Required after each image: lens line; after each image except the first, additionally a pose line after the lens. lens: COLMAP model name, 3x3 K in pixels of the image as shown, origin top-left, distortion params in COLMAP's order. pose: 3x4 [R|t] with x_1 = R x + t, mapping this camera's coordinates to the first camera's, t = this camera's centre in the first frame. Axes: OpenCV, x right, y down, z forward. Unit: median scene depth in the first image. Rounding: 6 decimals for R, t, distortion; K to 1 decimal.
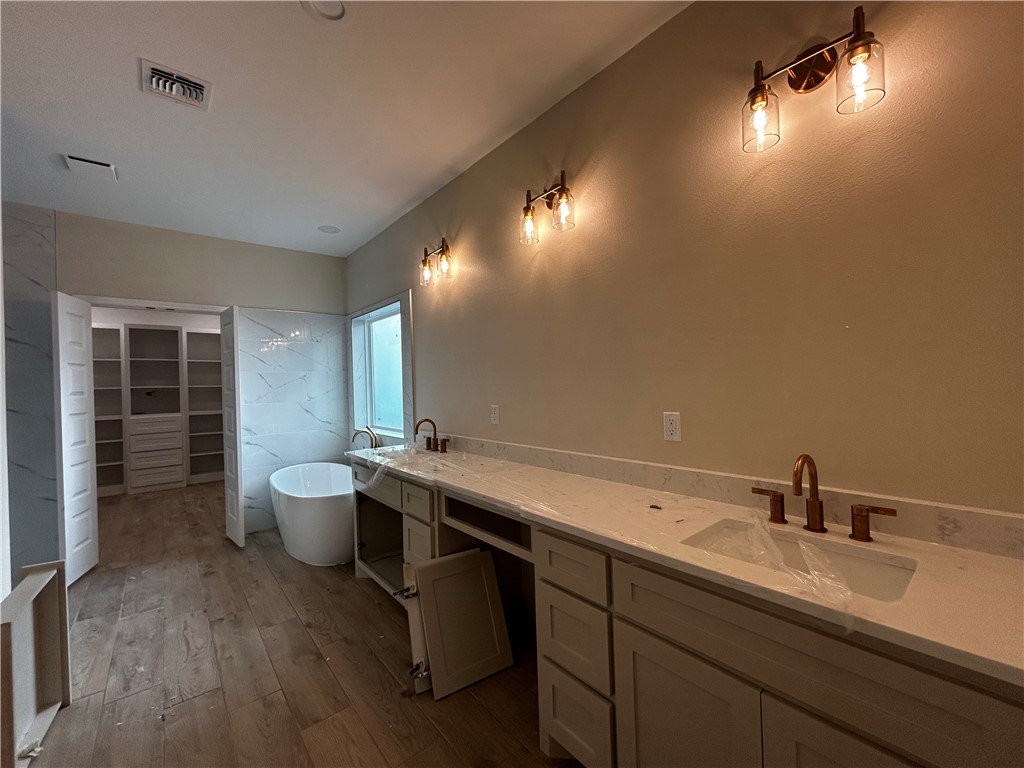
lens RADIAL K [[418.3, 0, 510.7], [0, 418.3, 384.0], [0, 0, 1]] dist [0.001057, 0.001024]
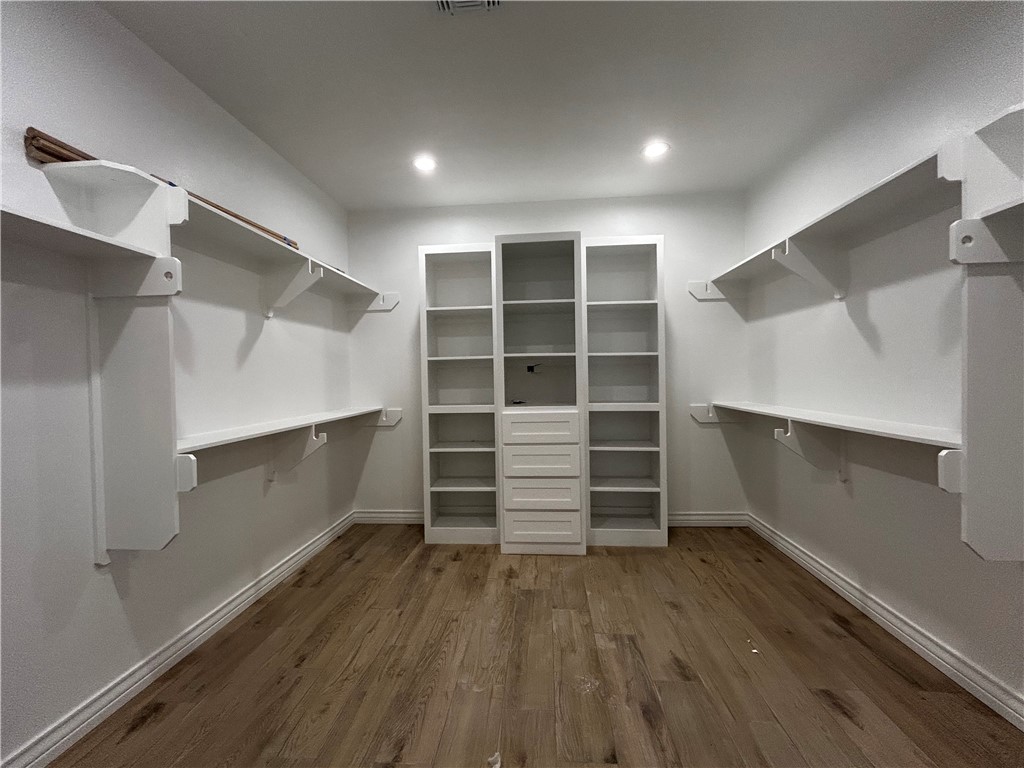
lens RADIAL K [[418.3, 0, 510.5], [0, 418.3, 383.0], [0, 0, 1]] dist [0.001057, 0.001024]
pose [[0.713551, 0.027132, -0.700077, -0.107338], [-0.001415, 0.999304, 0.037286, 0.004848], [0.700601, -0.025615, 0.713093, 0.127338]]
